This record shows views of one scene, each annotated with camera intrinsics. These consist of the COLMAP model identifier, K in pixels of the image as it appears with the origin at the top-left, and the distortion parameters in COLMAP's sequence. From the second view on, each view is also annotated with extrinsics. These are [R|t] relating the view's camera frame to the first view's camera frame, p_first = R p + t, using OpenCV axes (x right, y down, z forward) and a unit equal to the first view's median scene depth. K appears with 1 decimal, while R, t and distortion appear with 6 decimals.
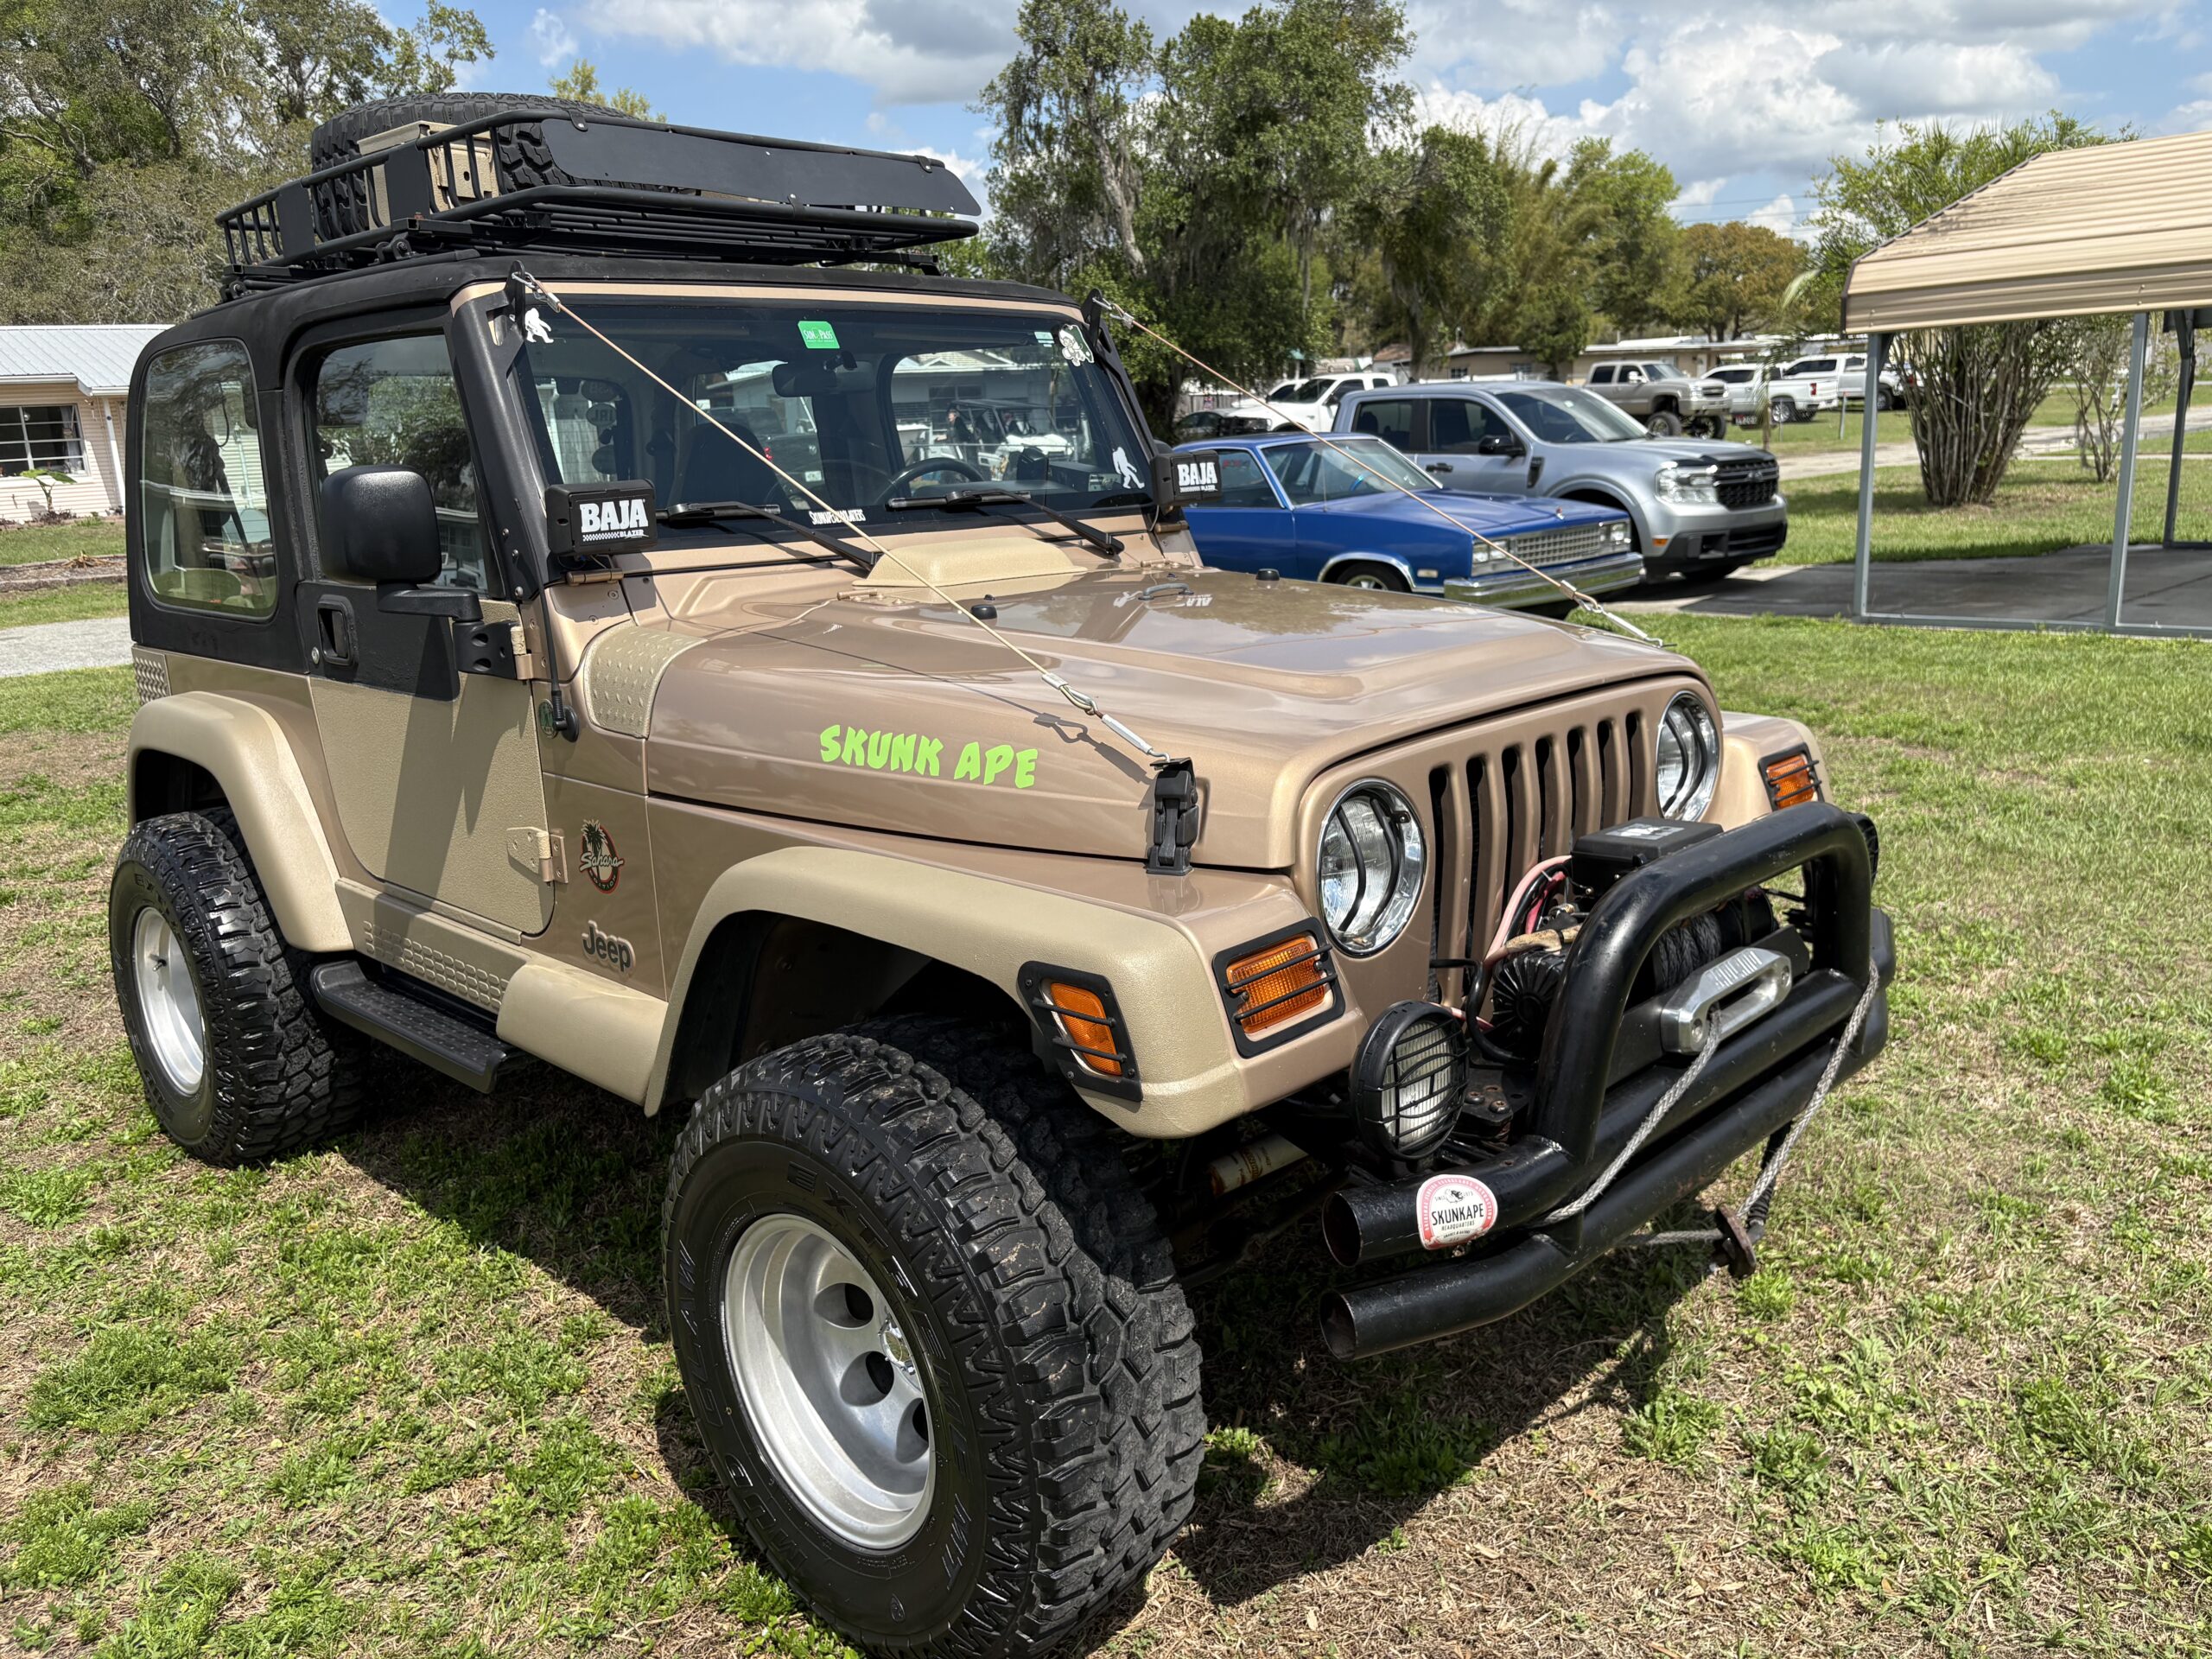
lens RADIAL K [[1657.3, 0, 1096.9], [0, 1657.3, 841.3], [0, 0, 1]] dist [0.021028, -0.017505]
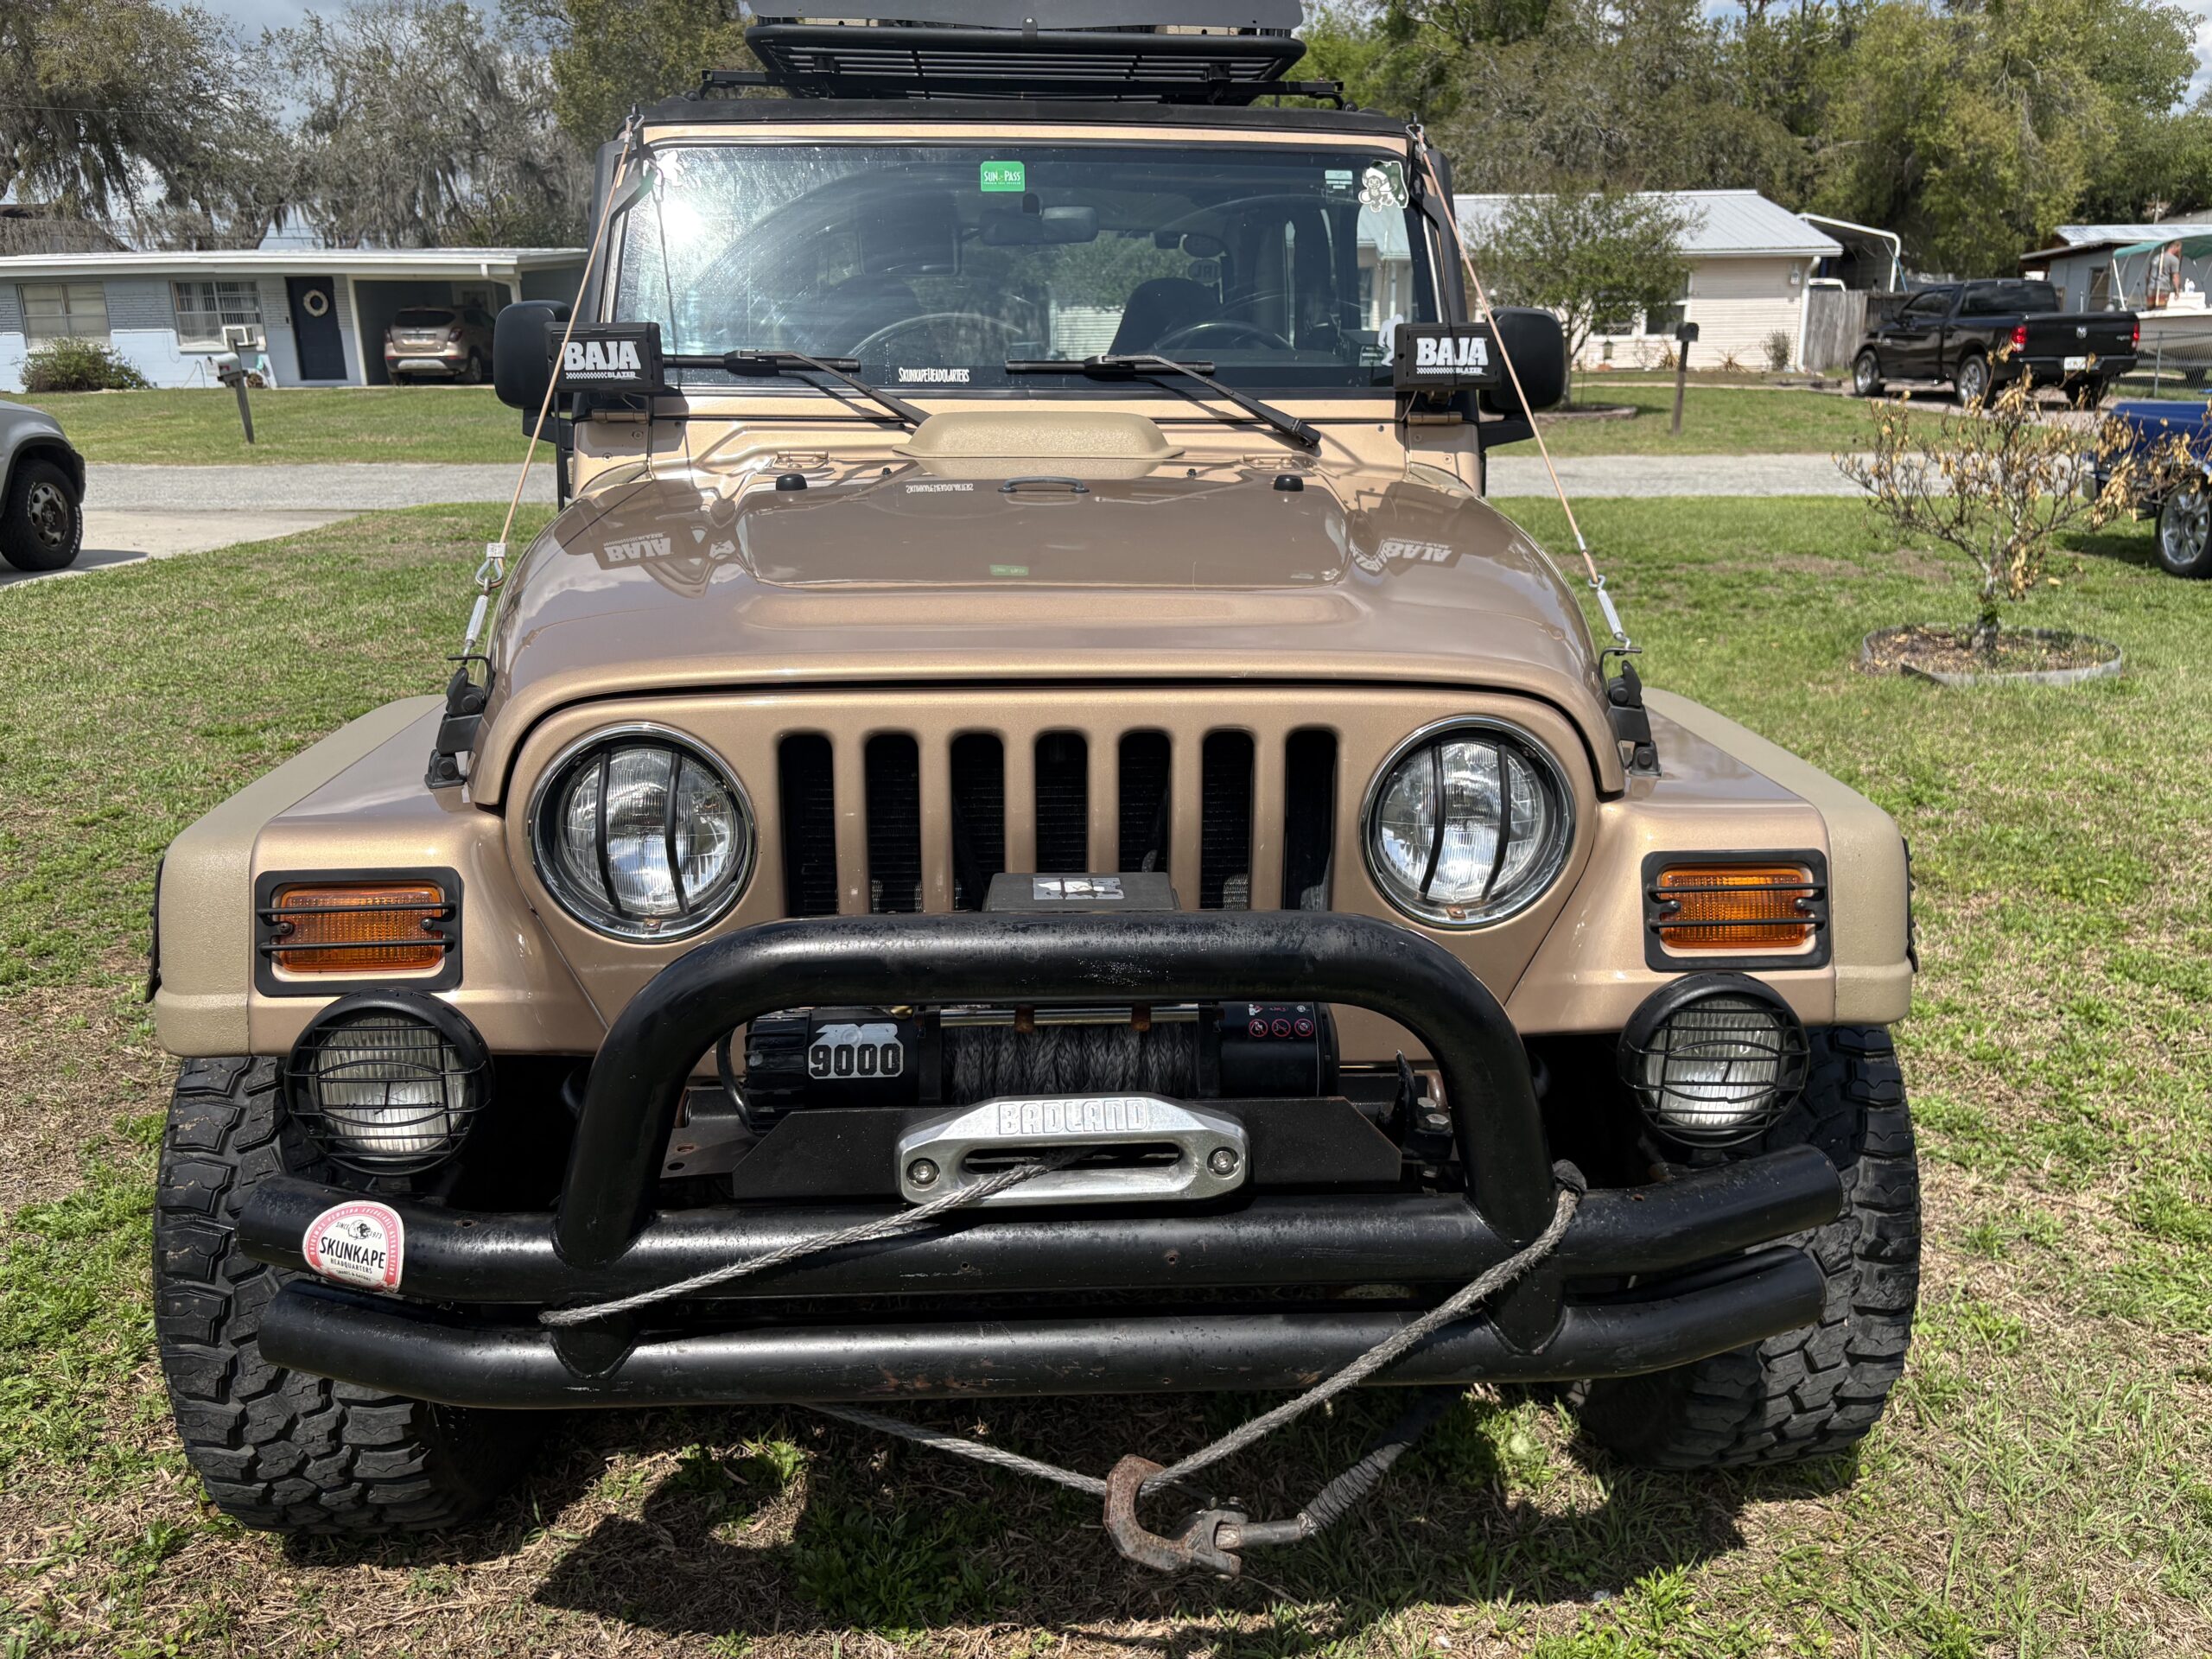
lens RADIAL K [[1657.3, 0, 1103.5], [0, 1657.3, 820.6], [0, 0, 1]] dist [0.021028, -0.017505]
pose [[0.748008, 0.224056, -0.624726, 0.547292], [-0.185746, 0.974350, 0.127047, -0.087667], [0.637168, 0.021008, 0.770439, 0.345542]]
